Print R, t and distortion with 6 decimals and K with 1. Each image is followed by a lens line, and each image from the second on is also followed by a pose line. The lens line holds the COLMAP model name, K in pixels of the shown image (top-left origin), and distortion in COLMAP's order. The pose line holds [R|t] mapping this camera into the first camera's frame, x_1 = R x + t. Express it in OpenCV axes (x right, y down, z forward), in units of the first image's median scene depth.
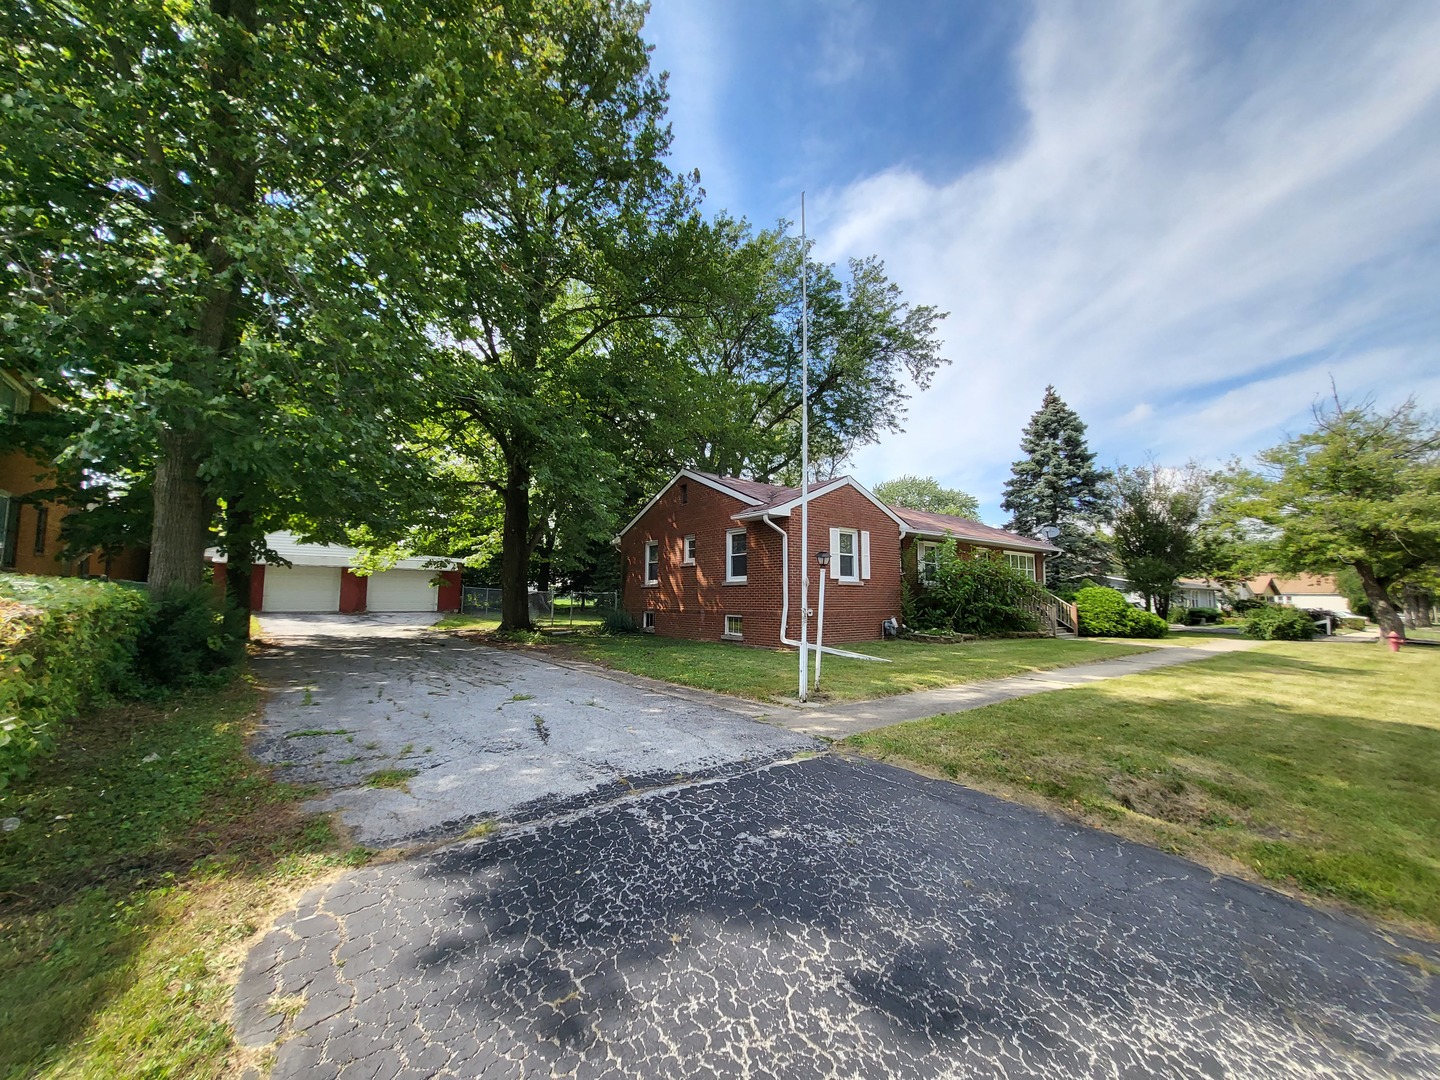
lens RADIAL K [[577.0, 0, 720.0], [0, 577.0, 540.0], [0, 0, 1]] dist [-0.001253, -0.000035]
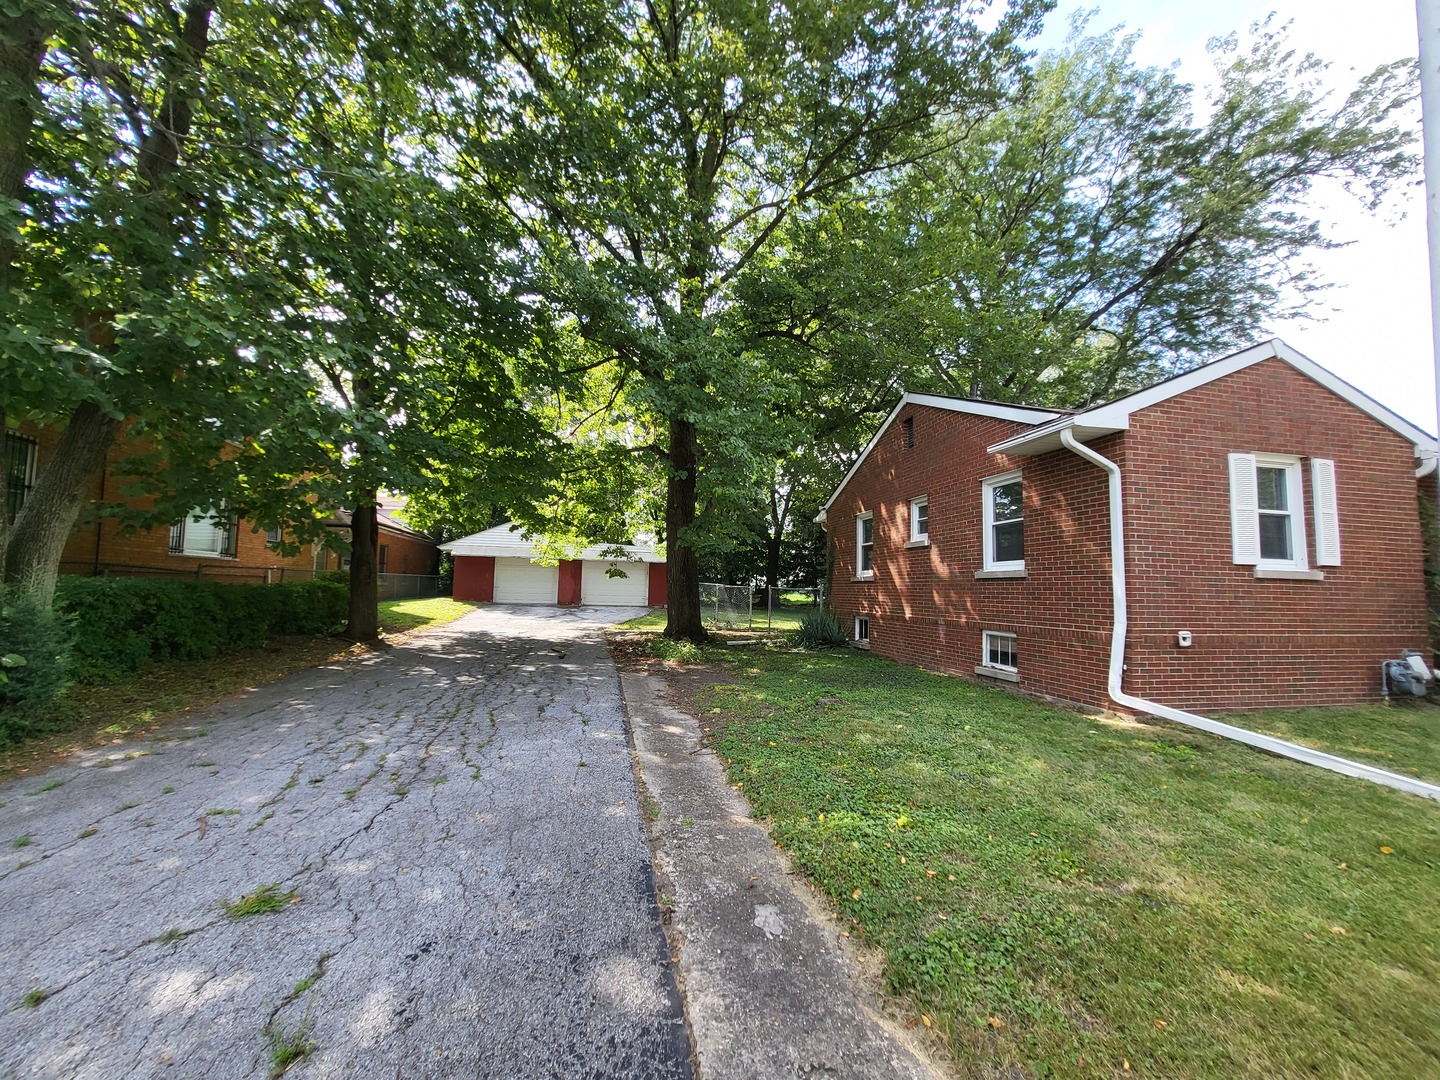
lens RADIAL K [[569.7, 0, 713.8], [0, 569.7, 549.5], [0, 0, 1]] dist [-0.000590, 0.000081]
pose [[0.896736, -0.016656, -0.442253, 0.019047], [0.026433, 0.999523, 0.015953, 0.032437], [0.441776, -0.025996, 0.896748, 0.356775]]
